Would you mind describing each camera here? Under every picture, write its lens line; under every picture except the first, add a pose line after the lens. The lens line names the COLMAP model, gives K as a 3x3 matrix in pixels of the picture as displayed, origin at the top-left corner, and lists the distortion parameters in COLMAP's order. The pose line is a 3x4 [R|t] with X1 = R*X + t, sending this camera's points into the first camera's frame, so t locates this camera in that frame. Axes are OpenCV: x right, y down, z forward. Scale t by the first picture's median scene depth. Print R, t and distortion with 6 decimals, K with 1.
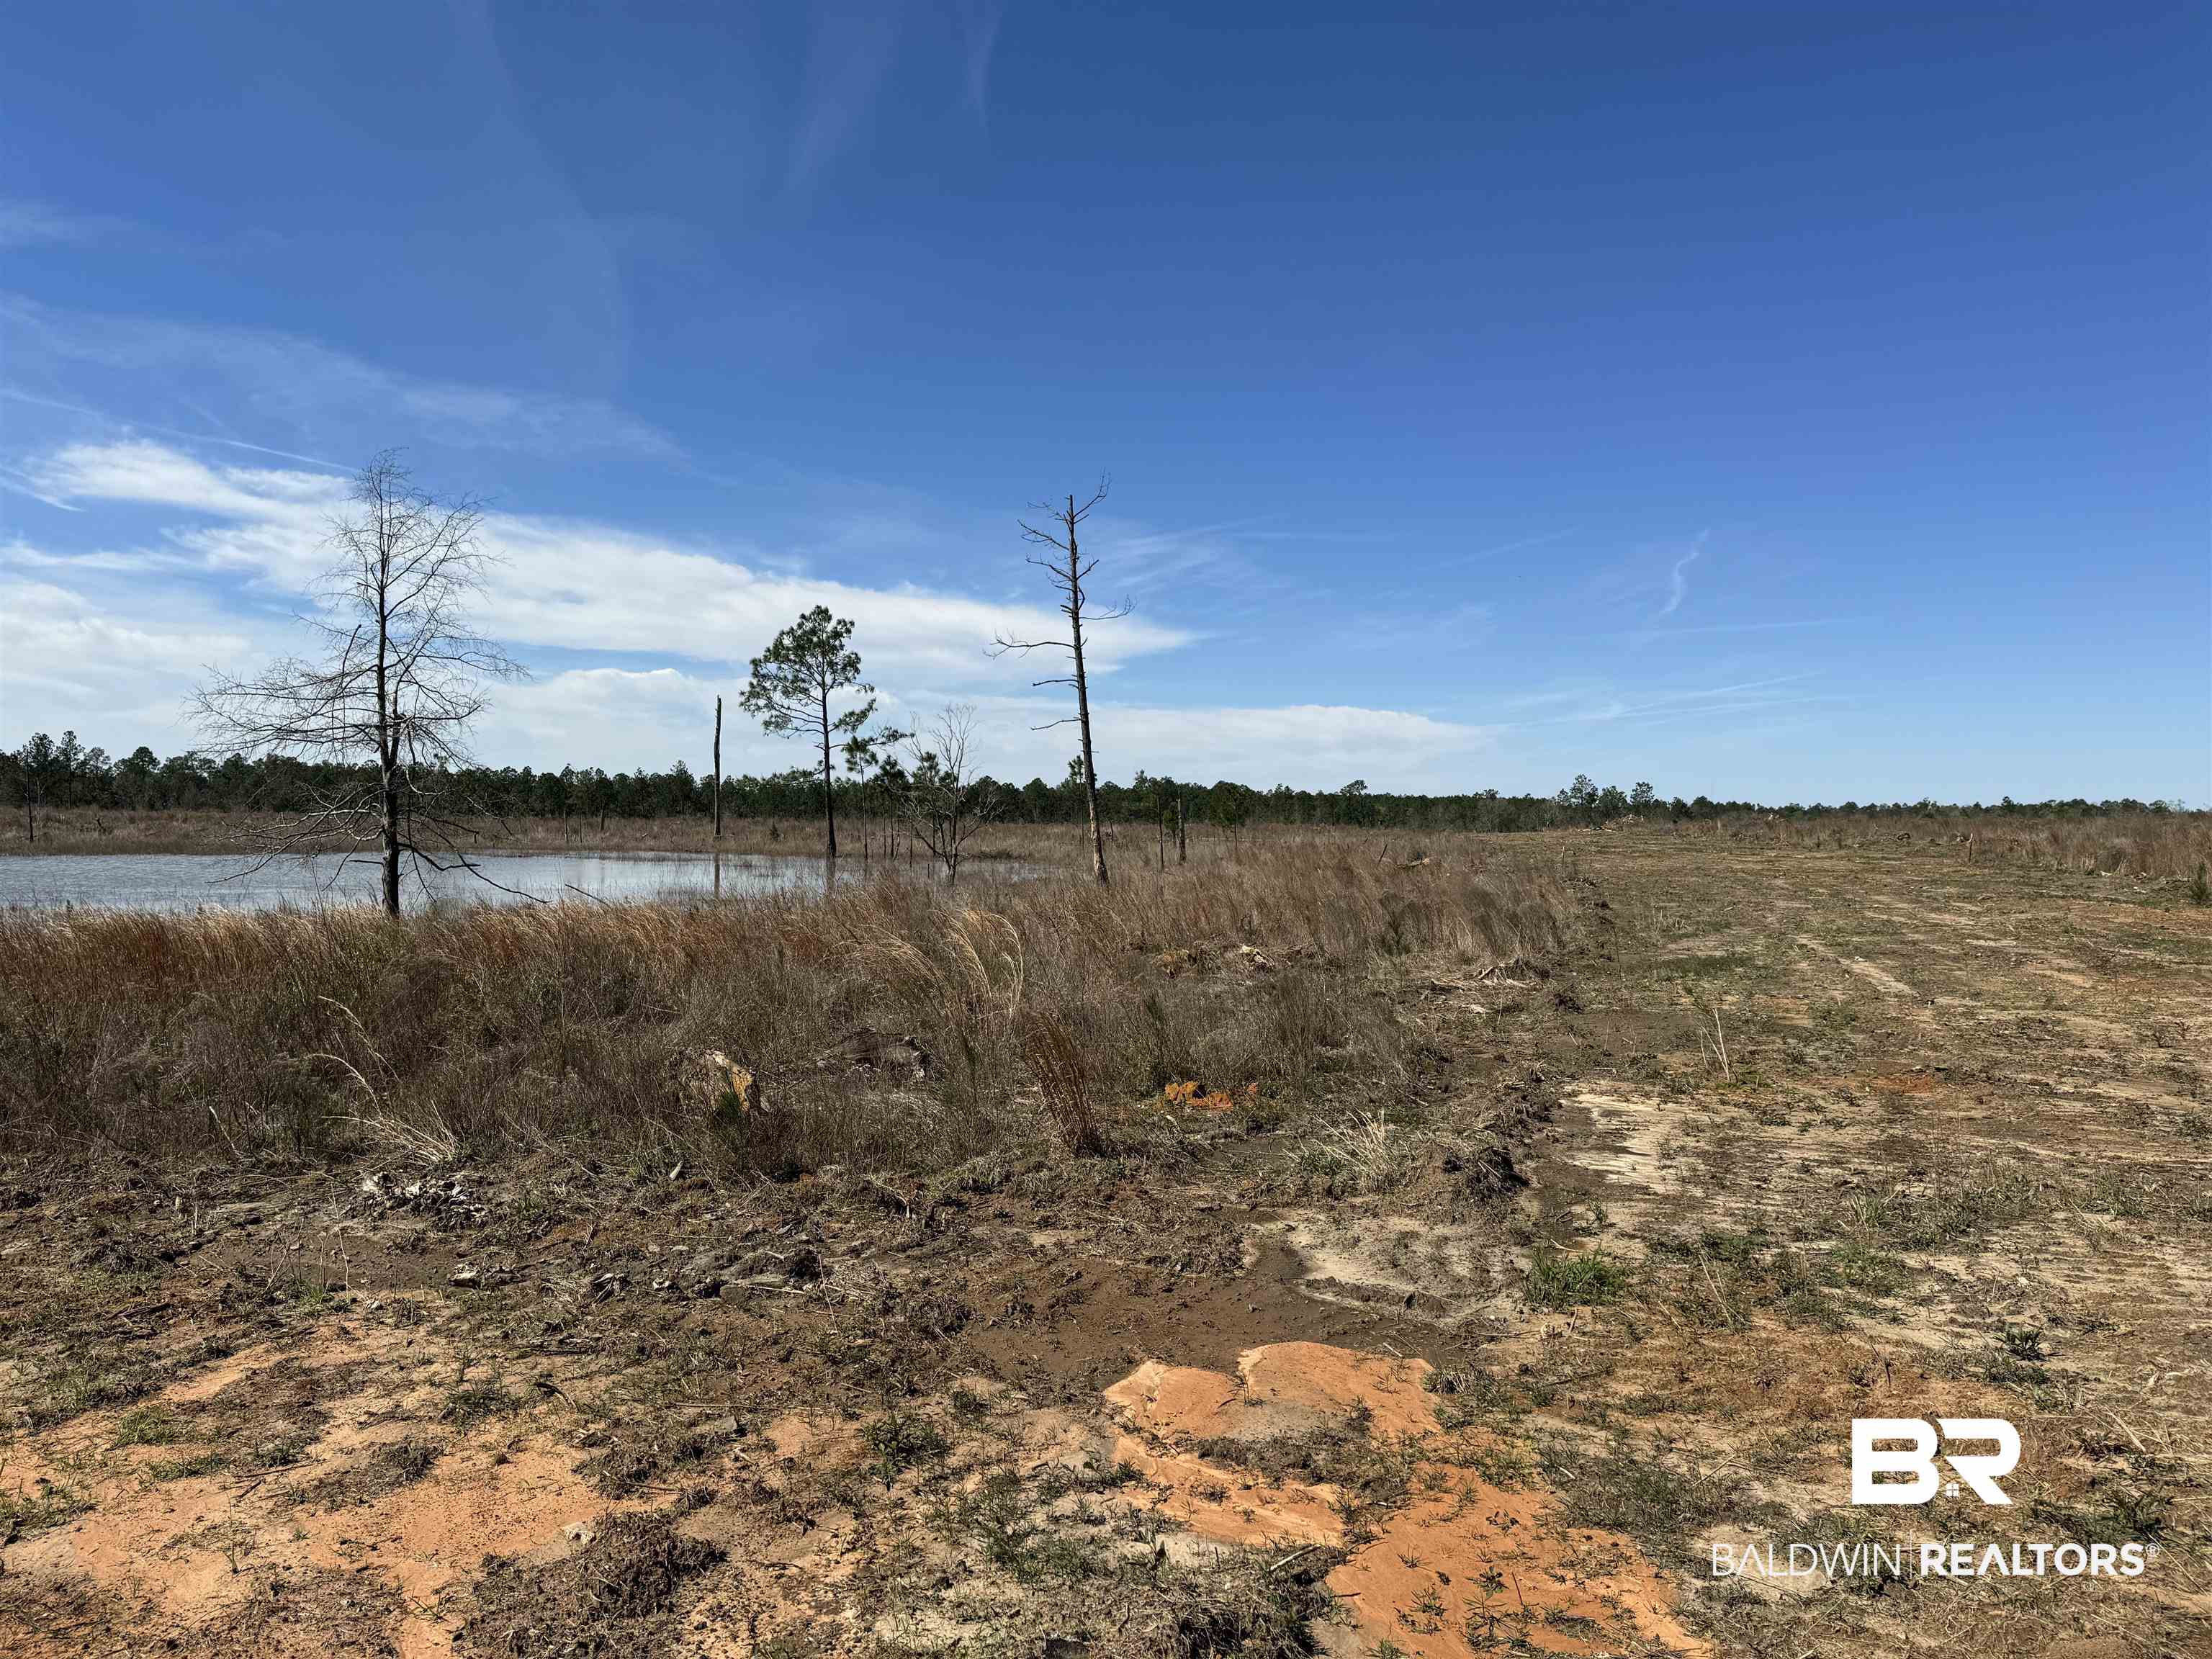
lens RADIAL K [[1526.3, 0, 1106.0], [0, 1526.3, 829.5], [0, 0, 1]] dist [0.000875, -0.009296]
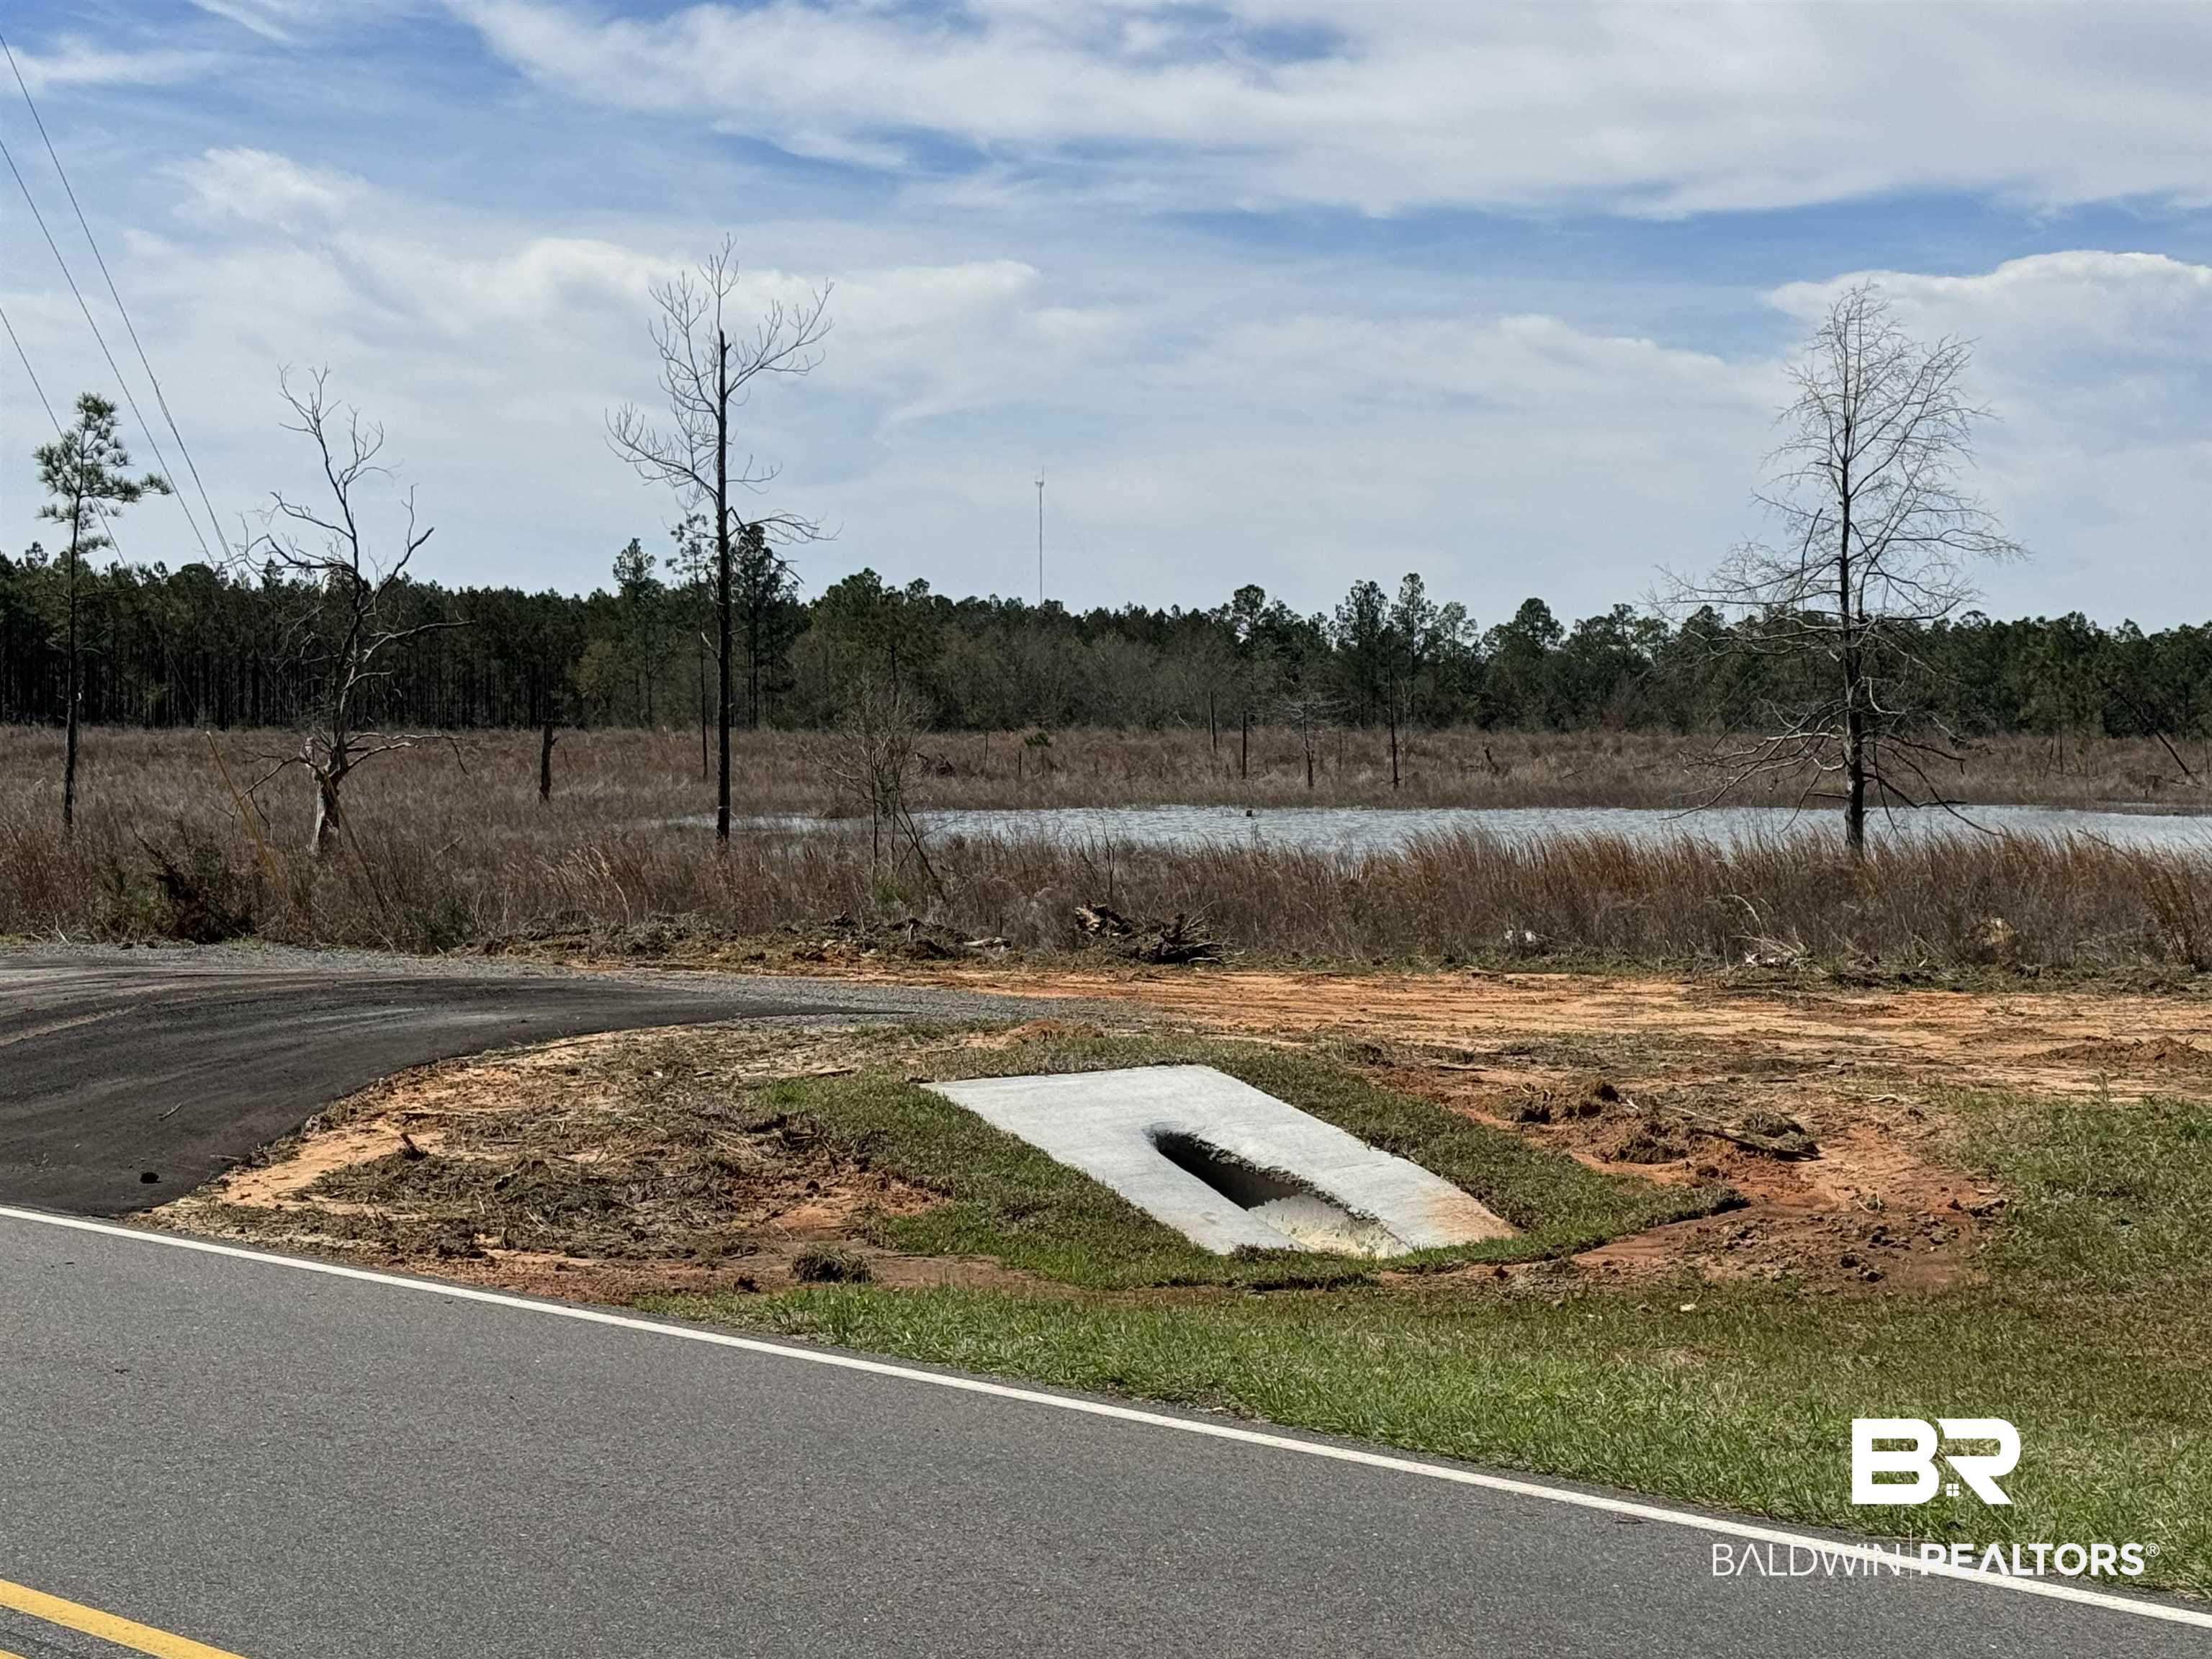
lens RADIAL K [[4168.1, 0, 1106.0], [0, 4168.1, 829.5], [0, 0, 1]] dist [-0.041191, -0.013474]
pose [[0.788729, 0.006596, -0.614705, 0.341847], [0.001802, 0.999913, 0.013041, 0.005356], [0.614738, -0.011393, 0.788649, -0.587528]]
